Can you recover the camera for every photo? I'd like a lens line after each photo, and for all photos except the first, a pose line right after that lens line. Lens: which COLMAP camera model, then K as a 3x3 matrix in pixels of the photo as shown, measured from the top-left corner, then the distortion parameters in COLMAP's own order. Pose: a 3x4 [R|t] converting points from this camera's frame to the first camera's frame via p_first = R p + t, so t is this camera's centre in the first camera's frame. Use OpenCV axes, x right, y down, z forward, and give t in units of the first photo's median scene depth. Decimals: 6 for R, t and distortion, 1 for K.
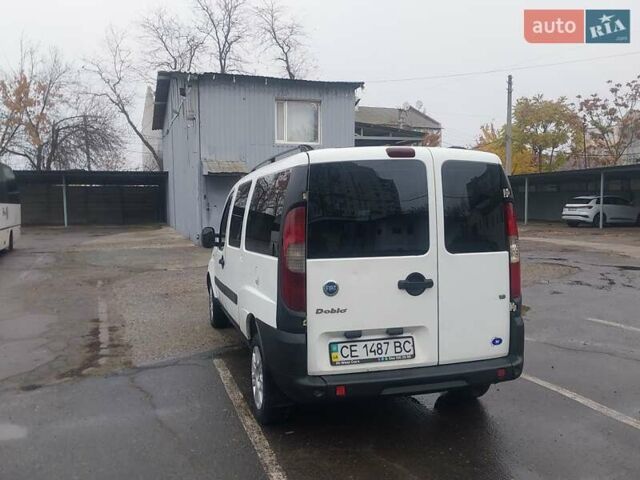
lens RADIAL K [[544.3, 0, 320.0], [0, 544.3, 240.0], [0, 0, 1]] dist [0.002145, -0.013556]
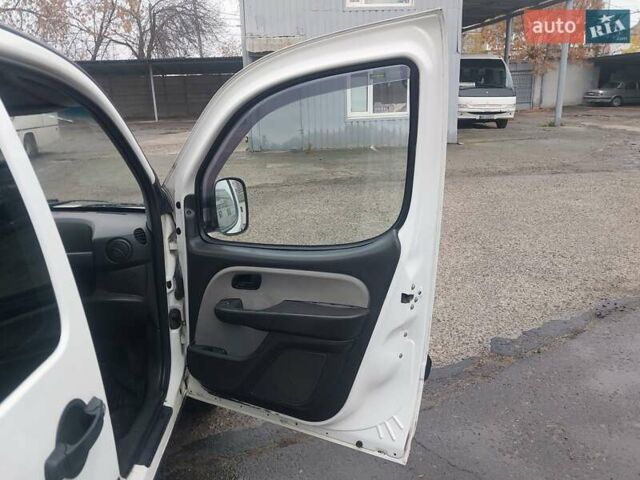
lens RADIAL K [[537.7, 0, 315.1], [0, 537.7, 240.2], [0, 0, 1]] dist [0.031662, -0.056234]
pose [[0.968014, 0.046307, -0.246587, 0.041637], [0.005208, 0.978900, 0.204273, -0.011693], [0.250843, -0.199023, 0.947348, 0.138838]]
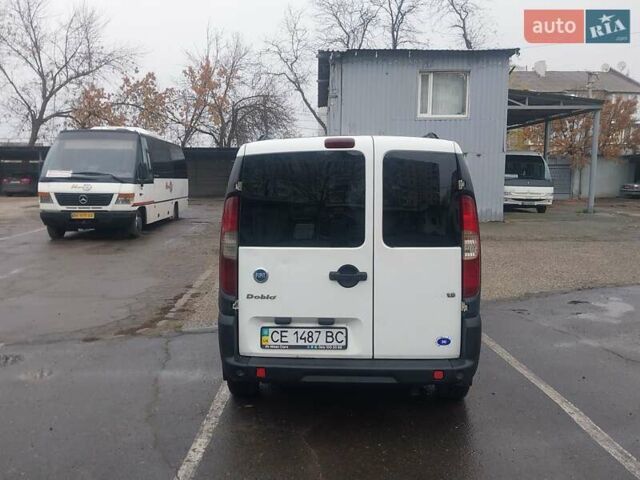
lens RADIAL K [[545.1, 0, 319.4], [0, 545.1, 238.0], [0, 0, 1]] dist [0.012578, -0.008354]
pose [[0.948249, 0.041574, -0.314793, 0.039522], [-0.027588, 0.998429, 0.048759, -0.003232], [0.316326, -0.037552, 0.947907, 0.003690]]
